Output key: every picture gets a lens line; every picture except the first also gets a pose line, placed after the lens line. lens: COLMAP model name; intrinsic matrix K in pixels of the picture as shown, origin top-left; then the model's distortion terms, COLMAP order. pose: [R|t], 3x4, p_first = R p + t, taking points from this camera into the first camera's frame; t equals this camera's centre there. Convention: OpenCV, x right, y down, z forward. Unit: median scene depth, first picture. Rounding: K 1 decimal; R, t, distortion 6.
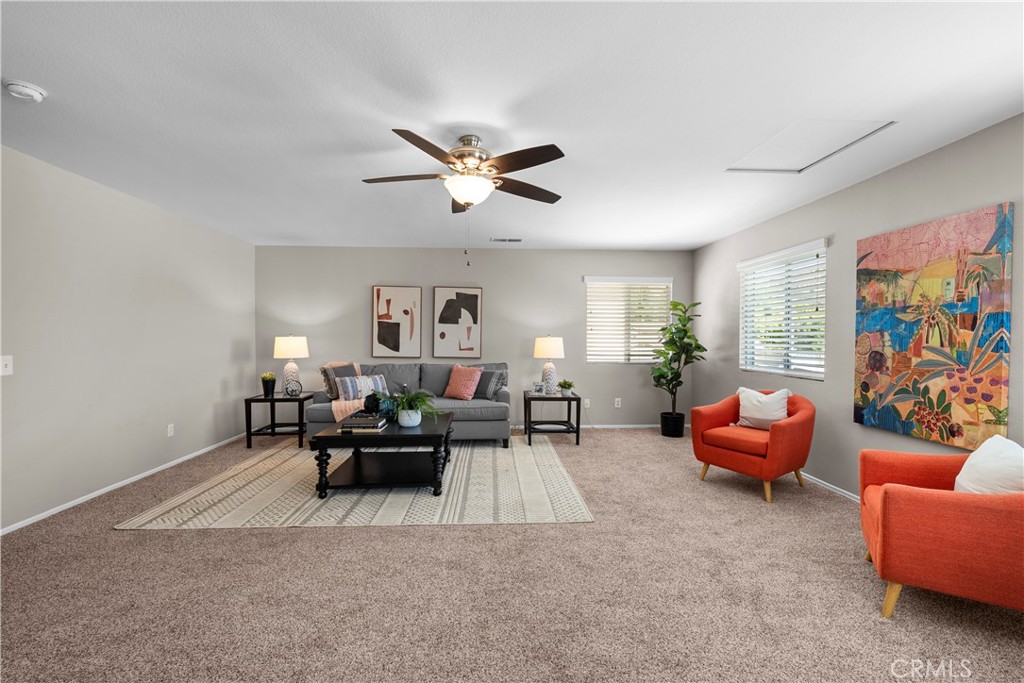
lens RADIAL K [[419.3, 0, 512.0], [0, 419.3, 341.5], [0, 0, 1]] dist [0.000213, -0.000137]
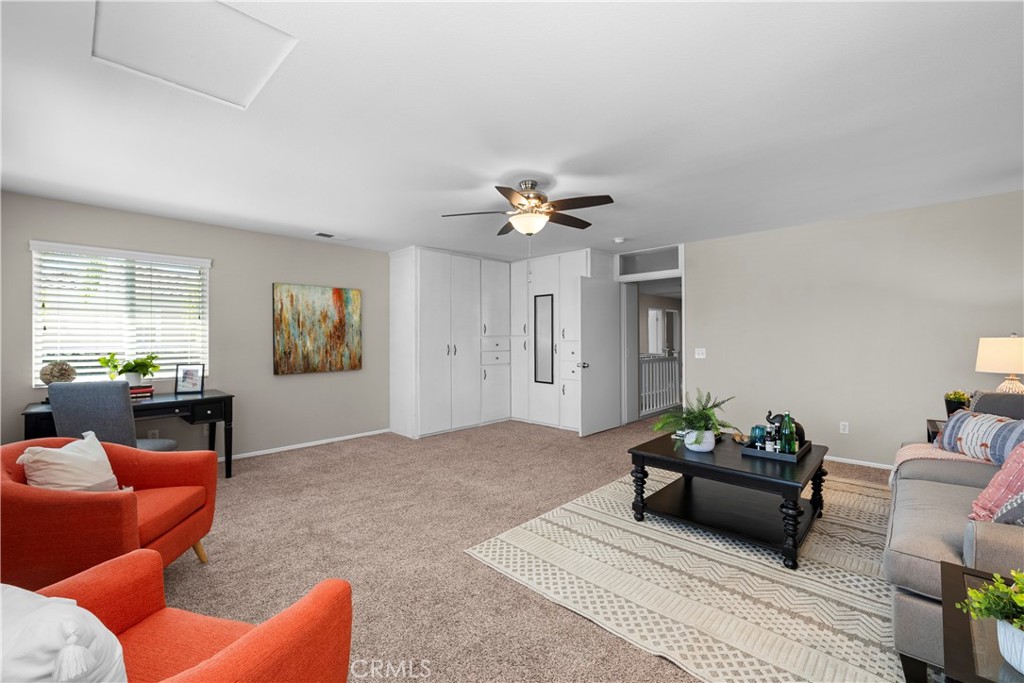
lens RADIAL K [[419.3, 0, 512.0], [0, 419.3, 341.5], [0, 0, 1]] dist [0.000213, -0.000137]
pose [[-0.732498, 0.005635, -0.680746, 0.718323], [-0.003796, 0.999916, 0.012362, -0.019797], [0.680759, 0.011639, -0.732415, 1.710901]]
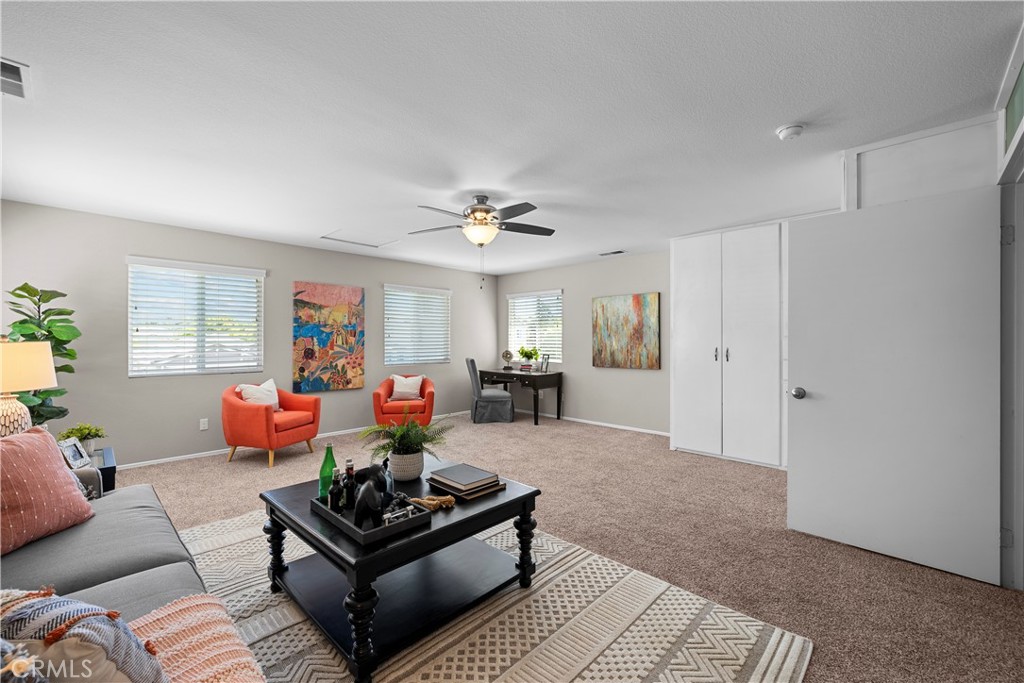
lens RADIAL K [[432.1, 0, 507.3], [0, 432.1, 330.5], [0, 0, 1]] dist [-0.000279, -0.000060]
pose [[-0.682087, 0.011132, 0.731186, -1.095334], [0.003592, 0.999923, -0.011873, -0.028504], [-0.731262, -0.005472, -0.682075, 1.744057]]
